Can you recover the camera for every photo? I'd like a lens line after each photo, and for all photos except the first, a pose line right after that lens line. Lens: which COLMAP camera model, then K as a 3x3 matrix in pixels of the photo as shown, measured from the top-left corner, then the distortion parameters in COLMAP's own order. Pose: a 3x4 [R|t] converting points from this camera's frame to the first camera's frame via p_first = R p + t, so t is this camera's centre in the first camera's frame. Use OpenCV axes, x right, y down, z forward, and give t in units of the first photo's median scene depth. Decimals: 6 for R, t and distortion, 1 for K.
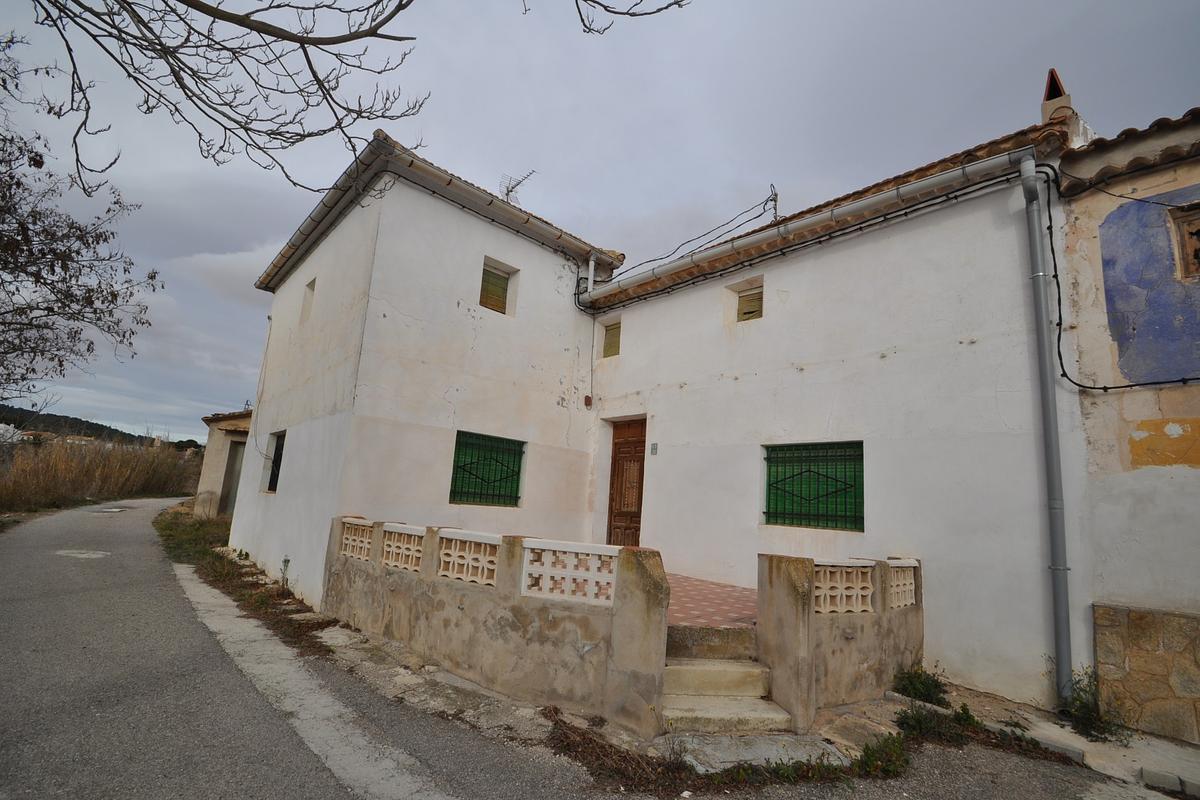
lens RADIAL K [[541.8, 0, 600.3], [0, 541.8, 420.6], [0, 0, 1]] dist [-0.000952, -0.000272]
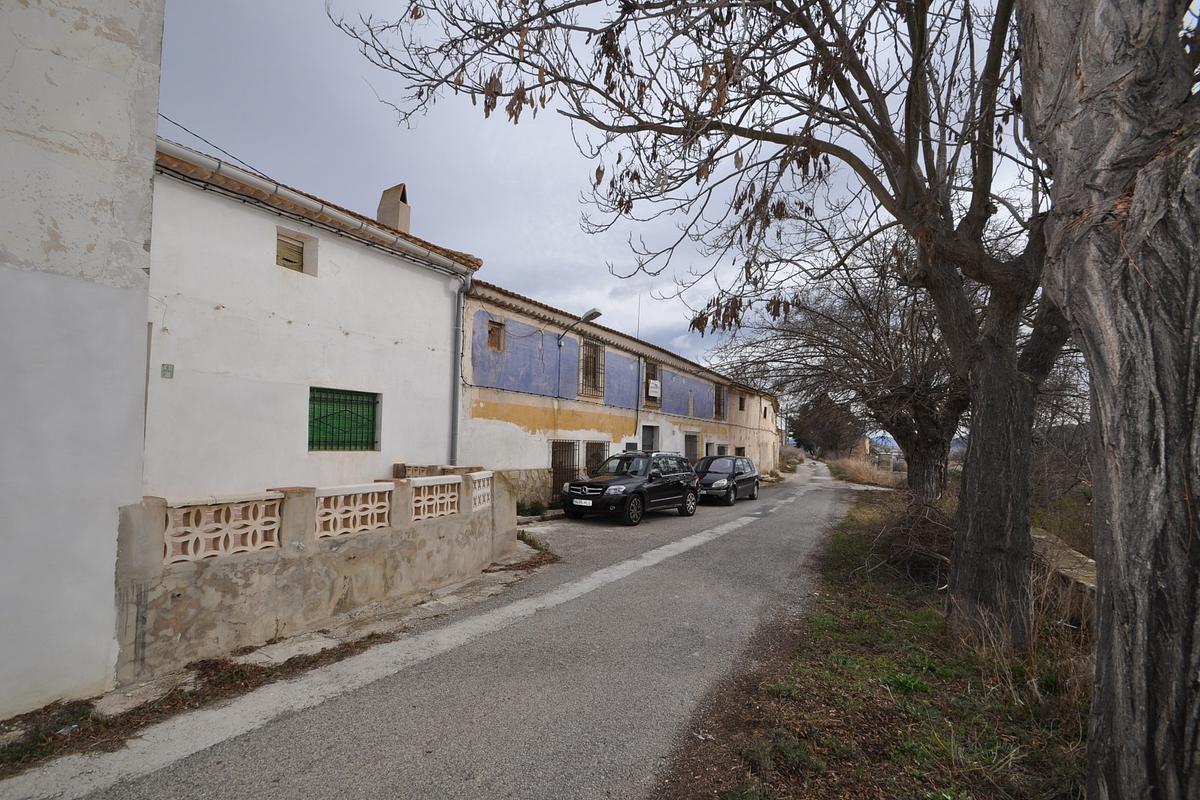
lens RADIAL K [[515.6, 0, 600.9], [0, 515.6, 444.2], [0, 0, 1]] dist [0.000674, 0.000045]
pose [[-0.243060, -0.067270, 0.967676, -1.466280], [-0.183432, 0.982781, 0.022246, 0.040982], [-0.952510, -0.172095, -0.251215, 0.975292]]
